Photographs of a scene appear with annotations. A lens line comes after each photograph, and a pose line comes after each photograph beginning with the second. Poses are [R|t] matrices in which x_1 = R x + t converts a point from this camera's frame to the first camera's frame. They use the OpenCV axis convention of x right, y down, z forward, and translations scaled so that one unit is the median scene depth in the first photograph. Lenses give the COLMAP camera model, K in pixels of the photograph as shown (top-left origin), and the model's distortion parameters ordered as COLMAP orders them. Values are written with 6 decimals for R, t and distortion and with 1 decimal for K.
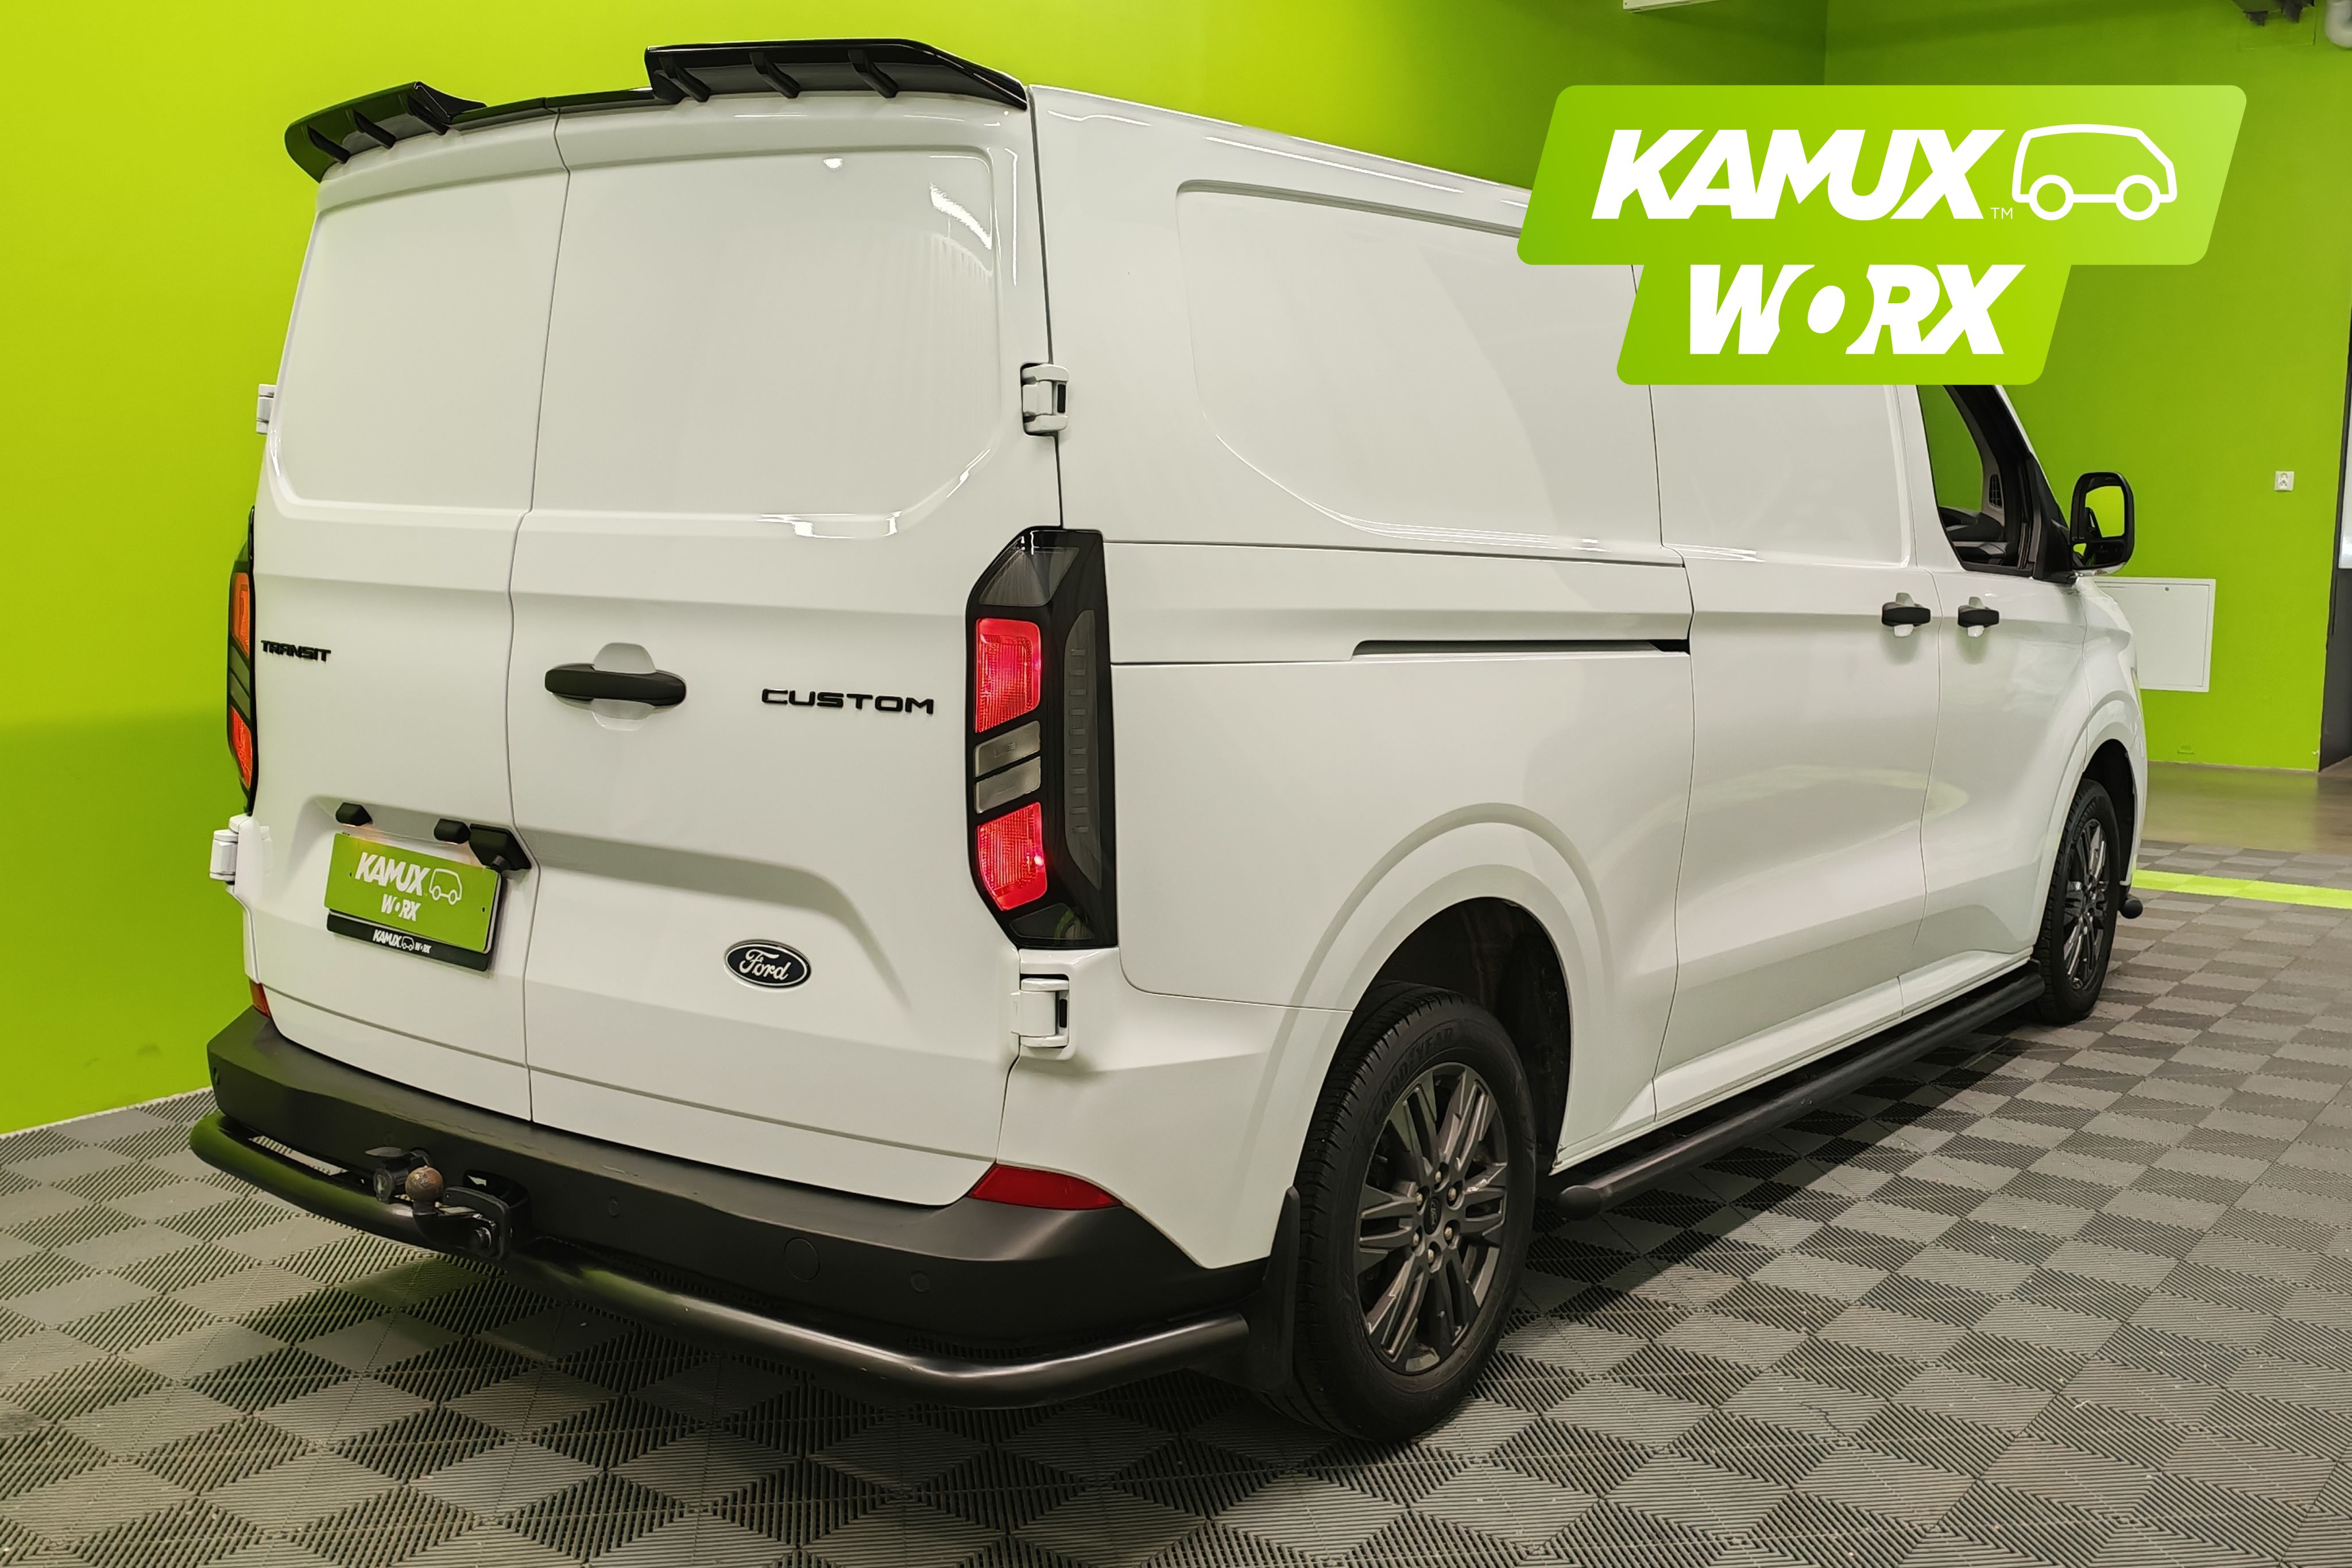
lens RADIAL K [[2317.0, 0, 1176.0], [0, 2317.0, 784.0], [0, 0, 1]] dist [0.083568, -0.000792]
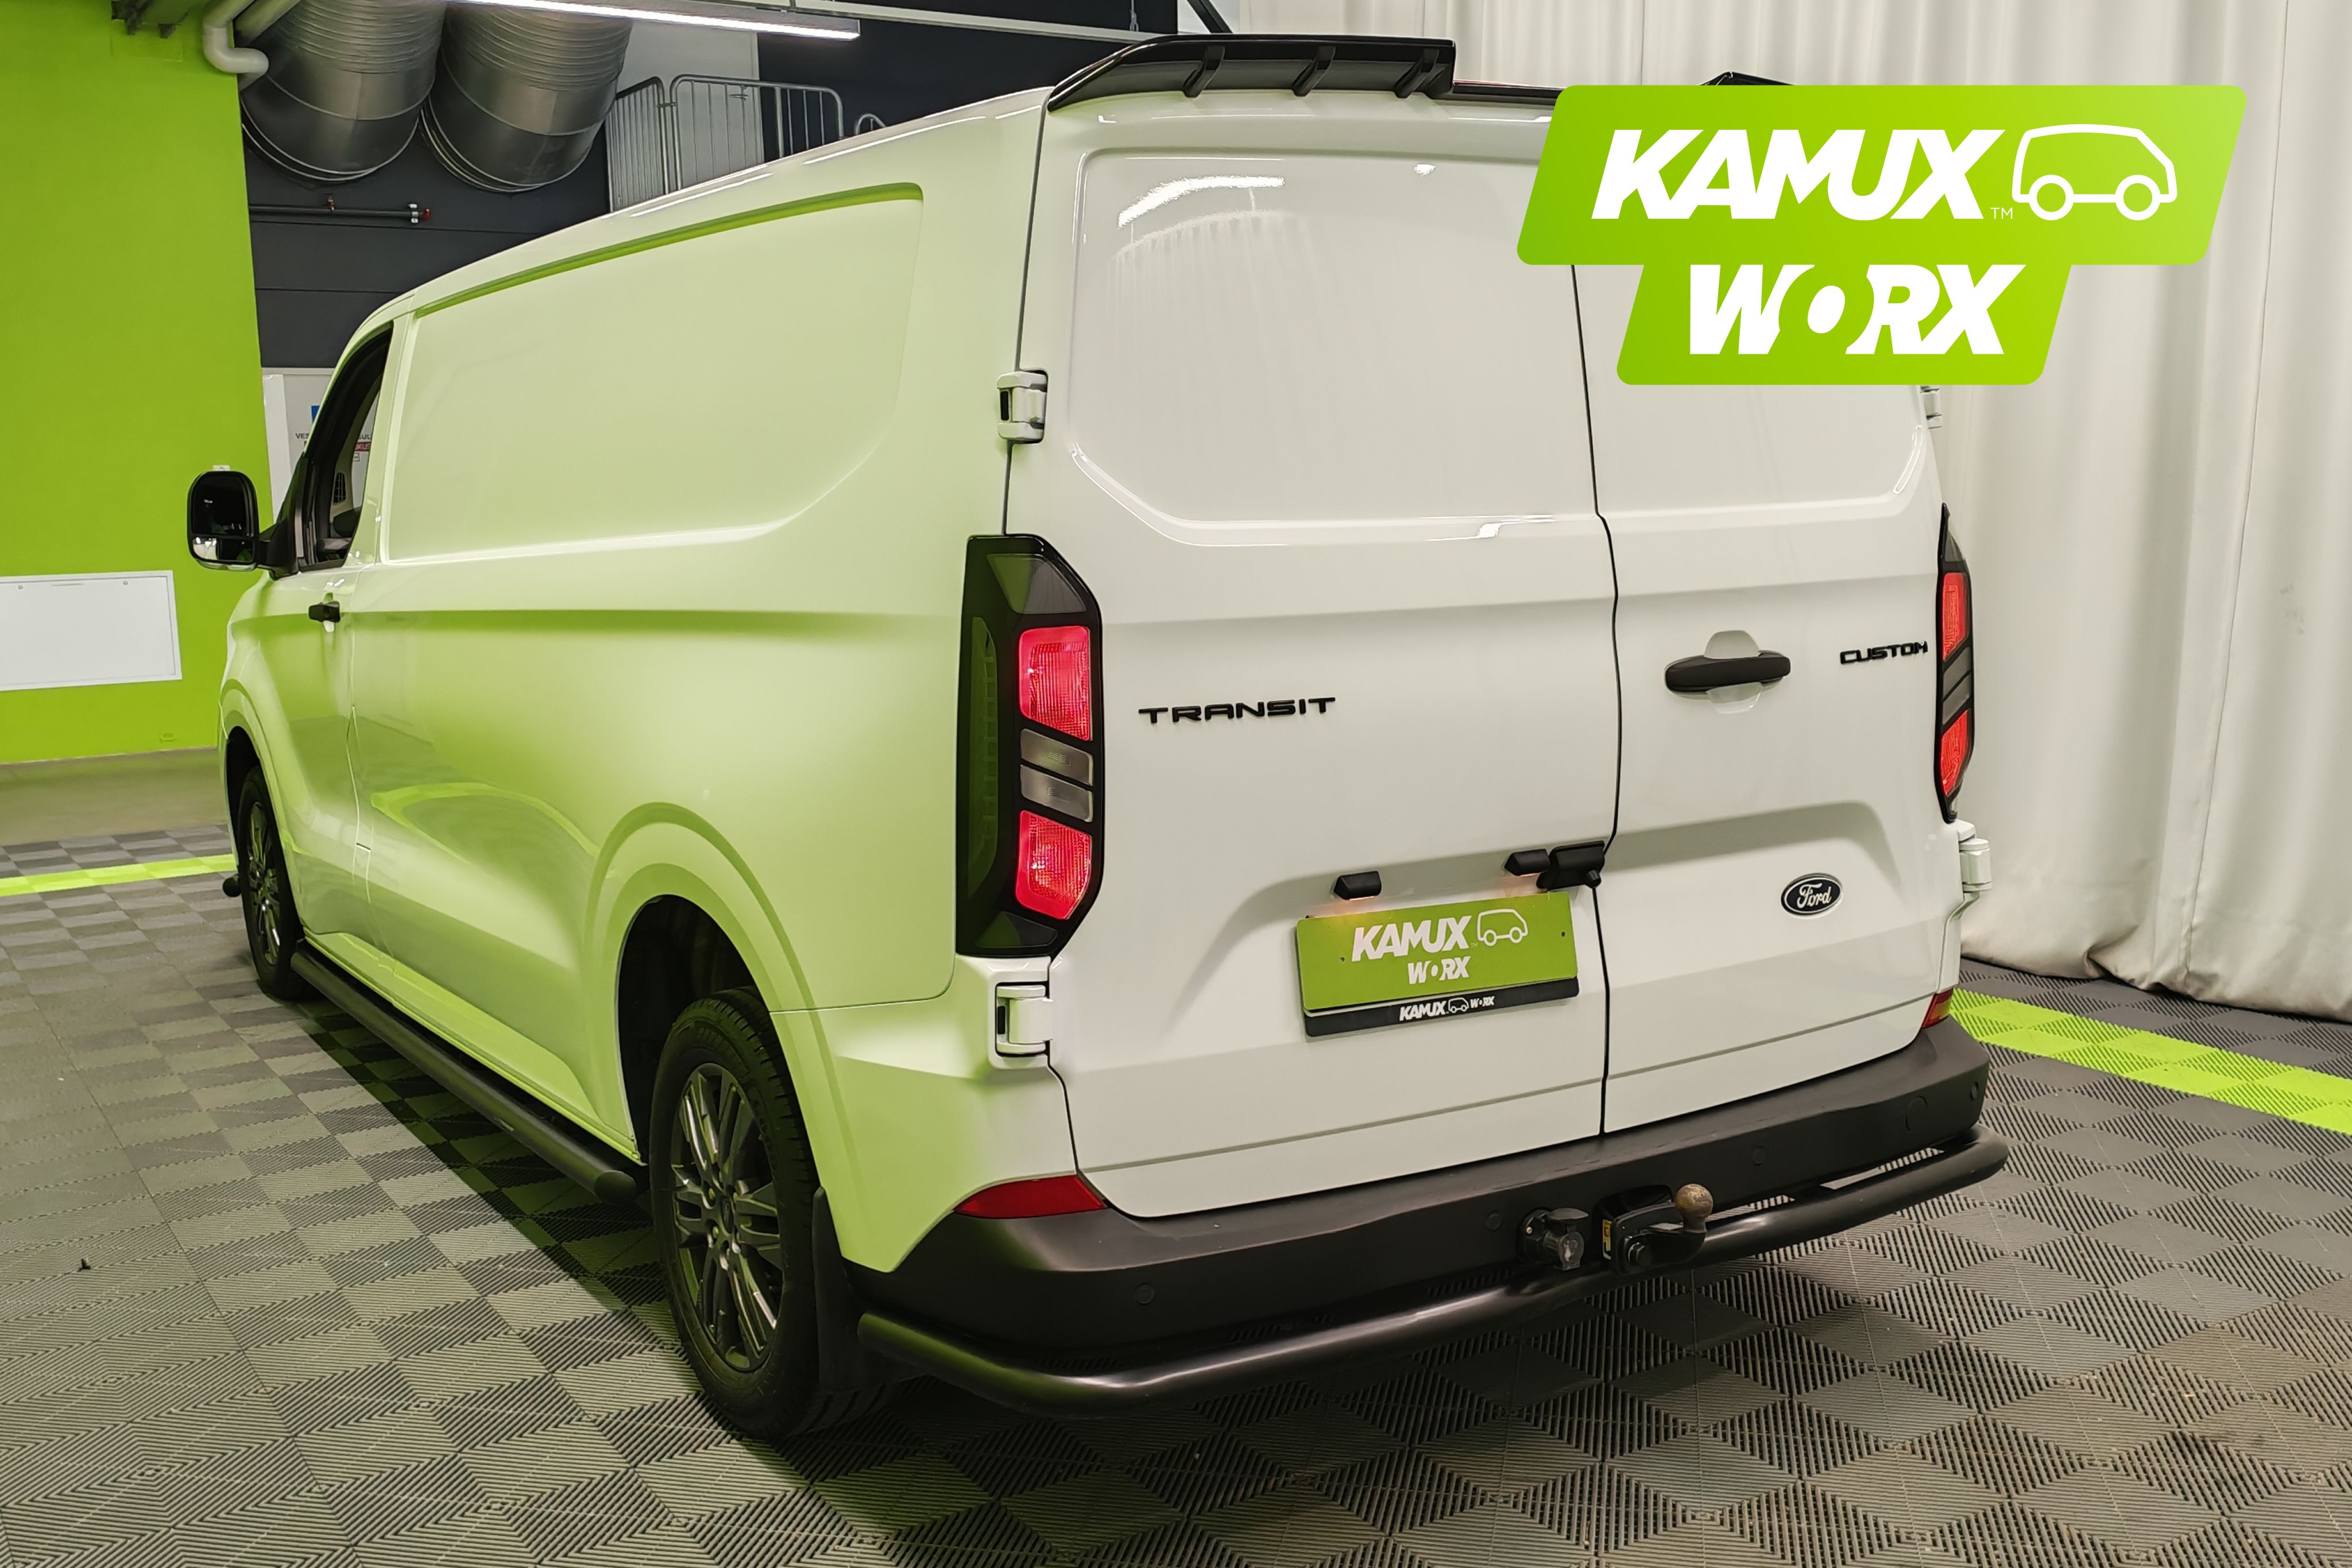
lens RADIAL K [[2106.7, 0, 1176.0], [0, 2106.7, 784.0], [0, 0, 1]] dist [0.108605, -0.004760]
pose [[0.354115, -0.150011, 0.923092, -1.233654], [0.142844, 0.984145, 0.105135, -0.129958], [-0.924228, 0.094628, 0.369929, 0.885703]]
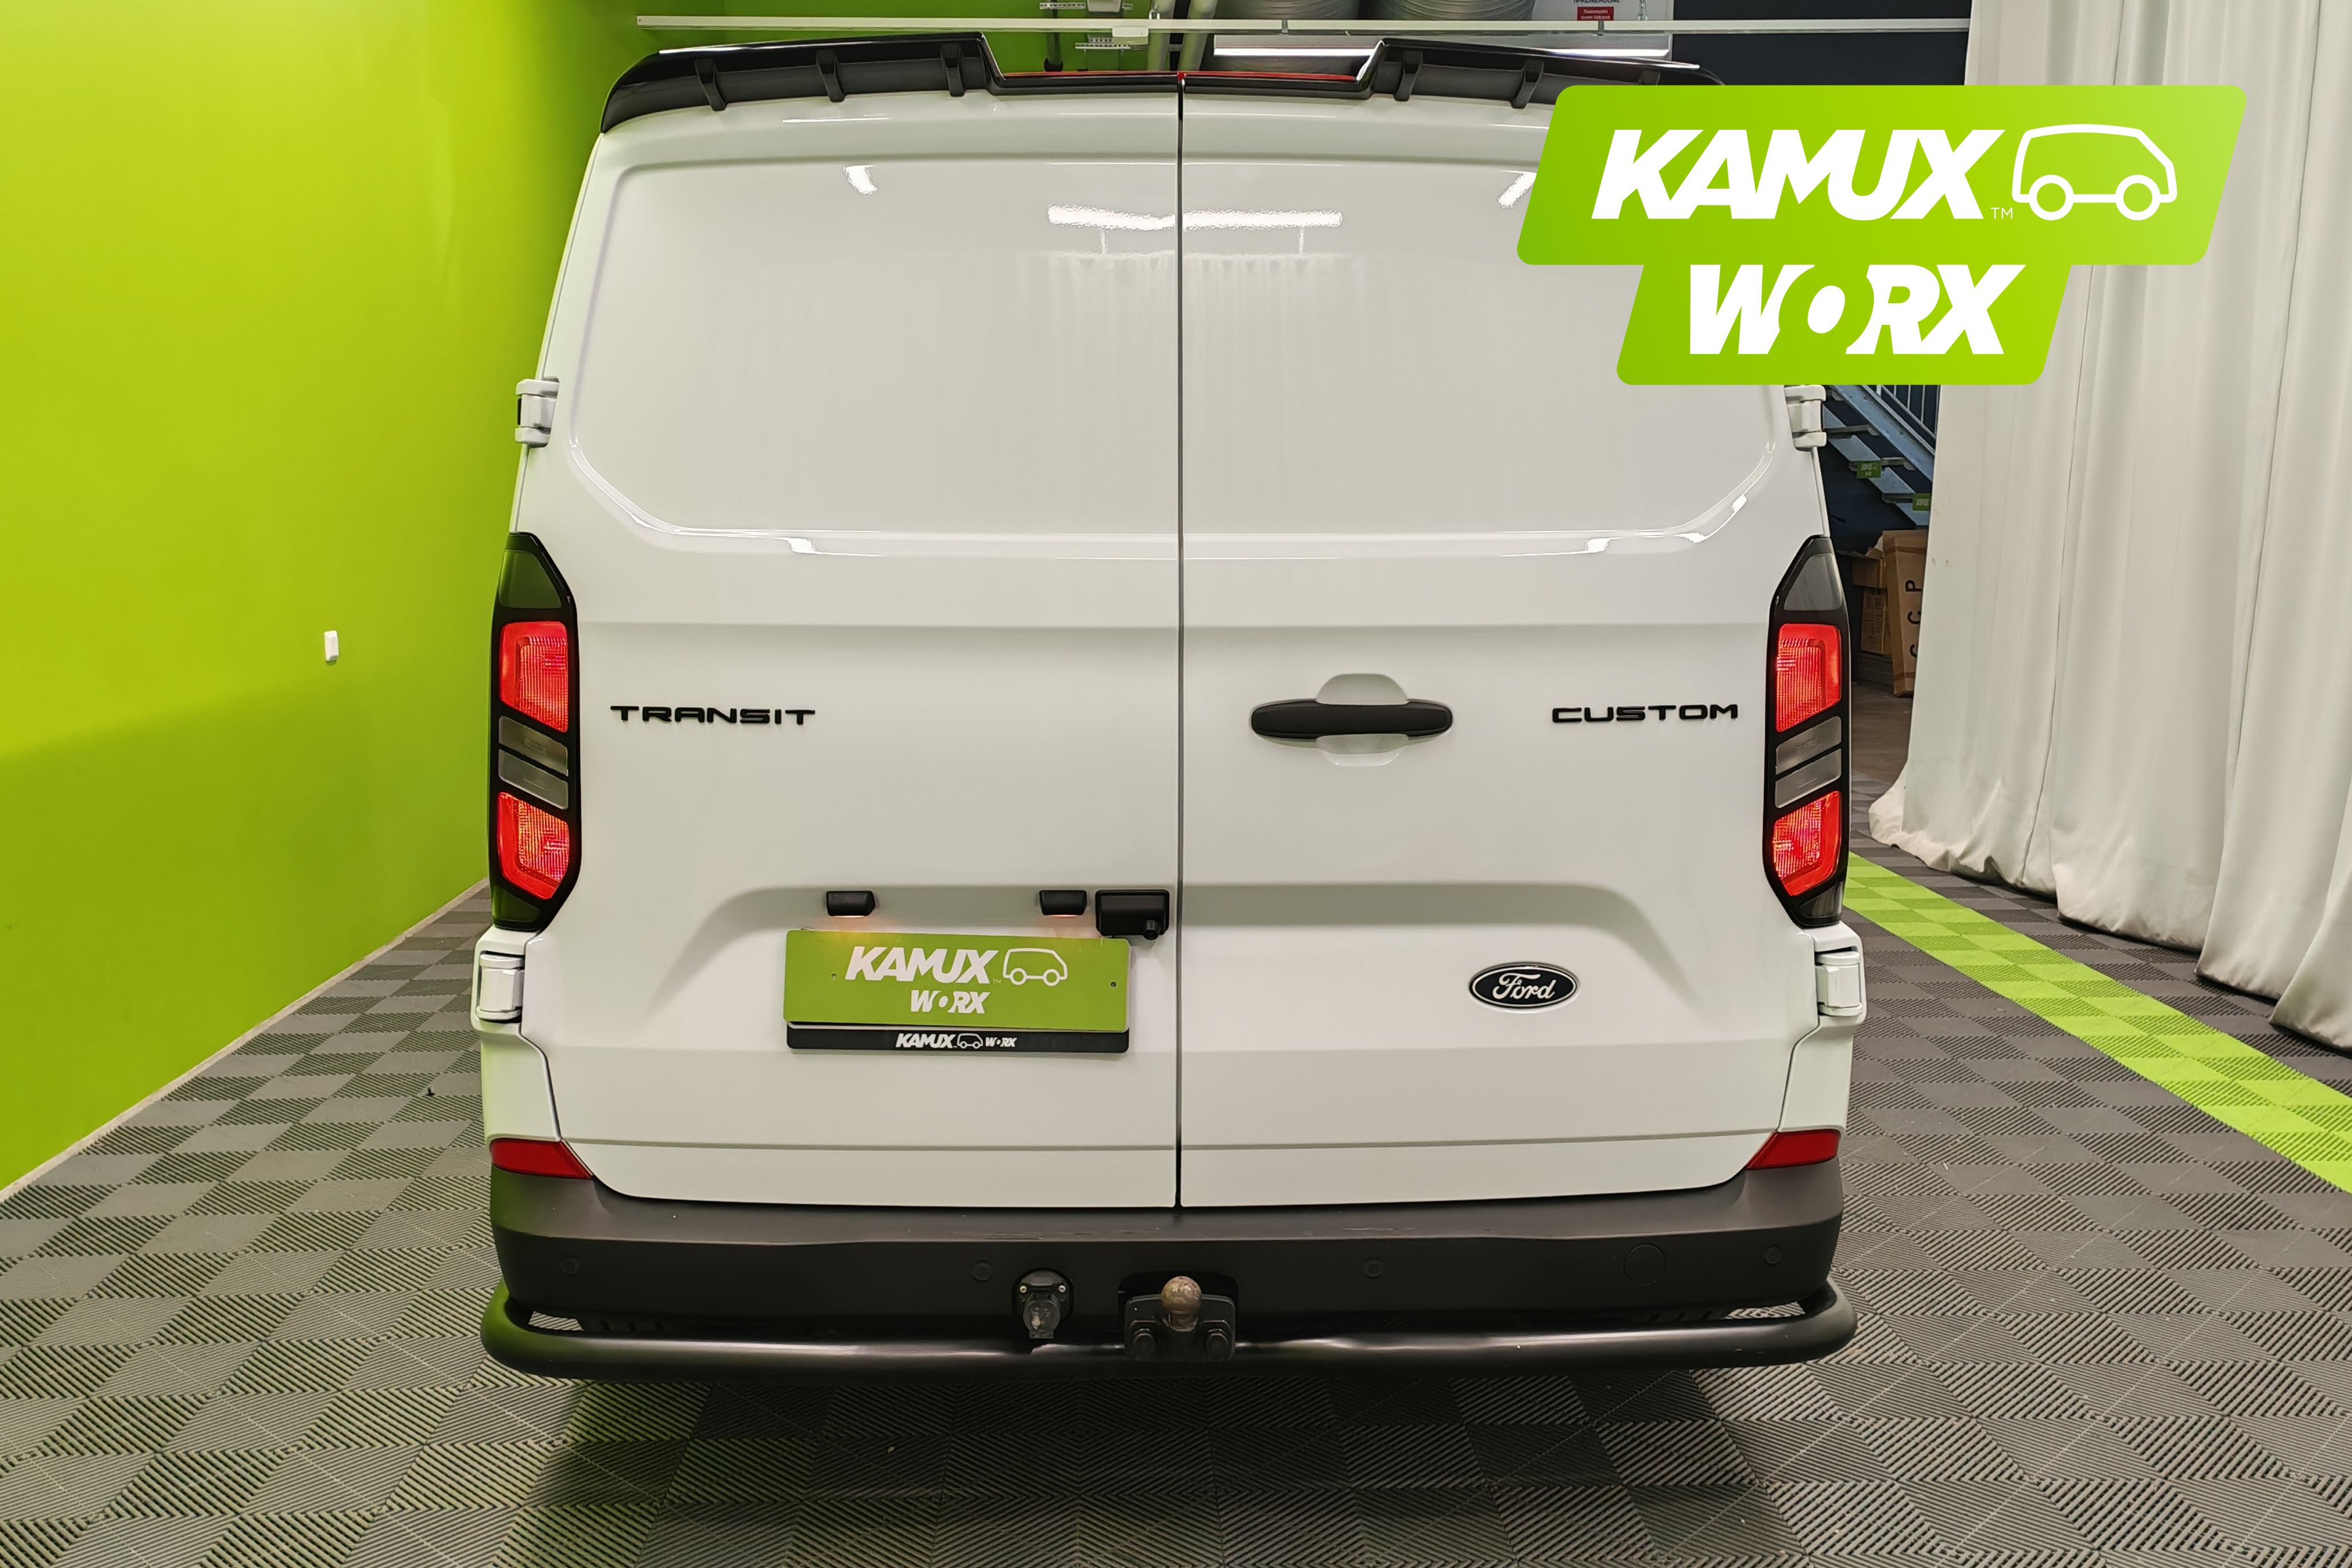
lens RADIAL K [[2078.6, 0, 1176.0], [0, 2078.6, 784.0], [0, 0, 1]] dist [0.109705, -0.001205]
pose [[0.771360, -0.102155, 0.628146, -0.830586], [0.086627, 0.994700, 0.055390, -0.069444], [-0.630475, 0.011689, 0.776121, 0.396788]]
